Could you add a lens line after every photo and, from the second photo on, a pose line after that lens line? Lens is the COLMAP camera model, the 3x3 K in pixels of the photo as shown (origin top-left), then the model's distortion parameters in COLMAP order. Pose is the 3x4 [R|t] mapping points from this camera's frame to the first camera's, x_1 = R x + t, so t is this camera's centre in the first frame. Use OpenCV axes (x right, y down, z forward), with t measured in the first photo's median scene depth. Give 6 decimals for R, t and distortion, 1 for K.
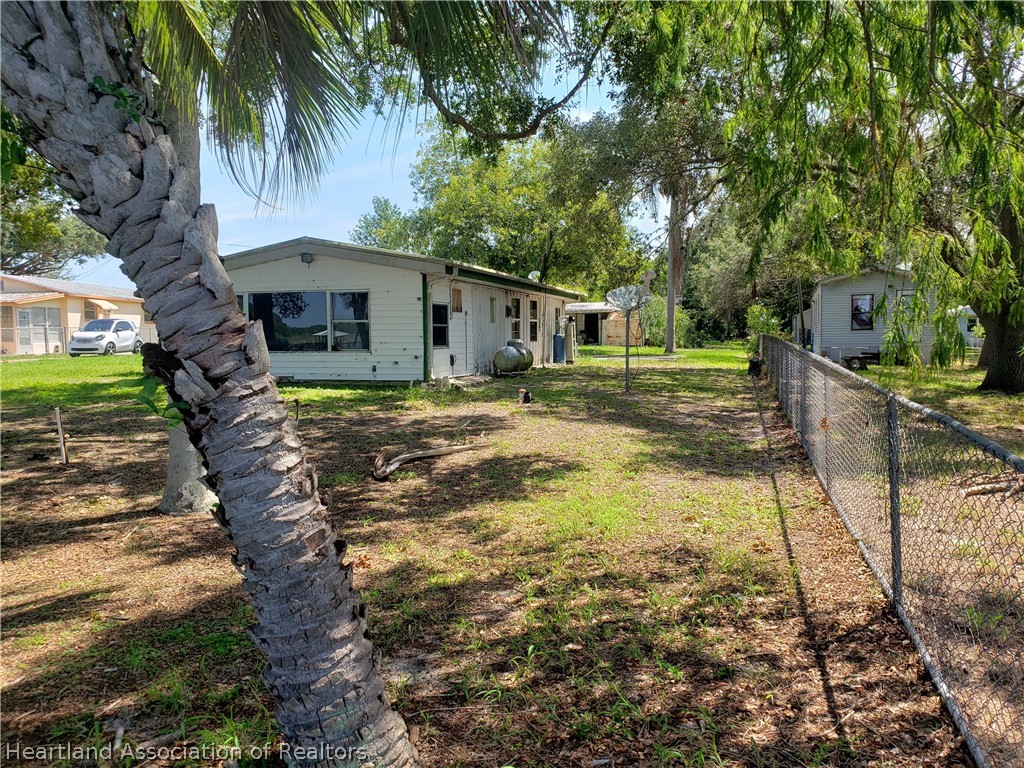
lens RADIAL K [[794.4, 0, 511.4], [0, 794.4, 385.6], [0, 0, 1]] dist [0.033100, -0.018596]
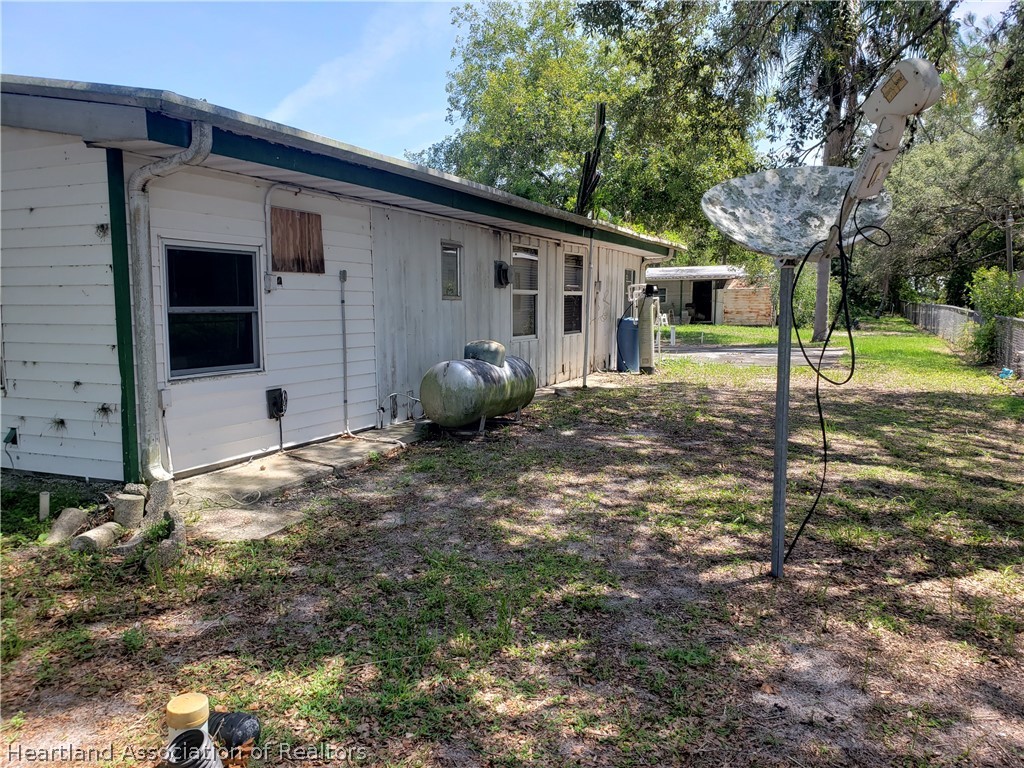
lens RADIAL K [[794.4, 0, 513.0], [0, 794.4, 380.9], [0, 0, 1]] dist [0.033100, -0.018596]
pose [[0.990065, 0.019006, -0.139321, 0.058627], [-0.014275, 0.999290, 0.034874, -0.039338], [0.139885, -0.032539, 0.989633, 0.448080]]
